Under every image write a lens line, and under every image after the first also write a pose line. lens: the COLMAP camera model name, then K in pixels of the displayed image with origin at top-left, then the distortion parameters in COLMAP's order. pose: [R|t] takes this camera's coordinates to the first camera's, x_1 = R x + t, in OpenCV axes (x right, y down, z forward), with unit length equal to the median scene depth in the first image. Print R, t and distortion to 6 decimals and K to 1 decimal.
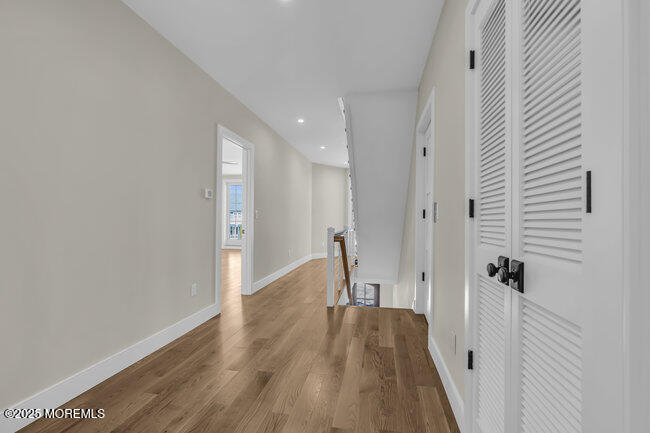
lens RADIAL K [[287.9, 0, 323.7], [0, 287.9, 219.9], [0, 0, 1]] dist [-0.001902, 0.000899]
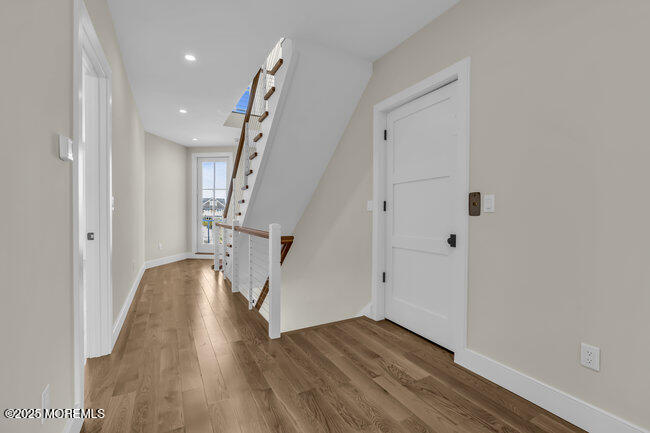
lens RADIAL K [[287.9, 0, 324.3], [0, 287.9, 216.8], [0, 0, 1]] dist [-0.001902, 0.000899]
pose [[0.772080, -0.014657, 0.635357, -0.393895], [0.002281, 0.999791, 0.020292, -0.006243], [-0.635522, -0.014218, 0.771952, 0.483953]]
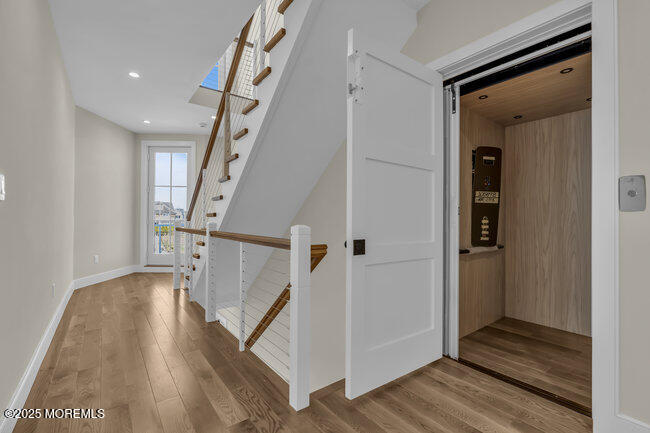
lens RADIAL K [[287.9, 0, 324.7], [0, 287.9, 215.7], [0, 0, 1]] dist [-0.001902, 0.000899]
pose [[0.664757, -0.001067, 0.747059, -0.340225], [0.001155, 0.999999, 0.000400, 0.012241], [-0.747059, 0.000597, 0.664758, 0.839605]]
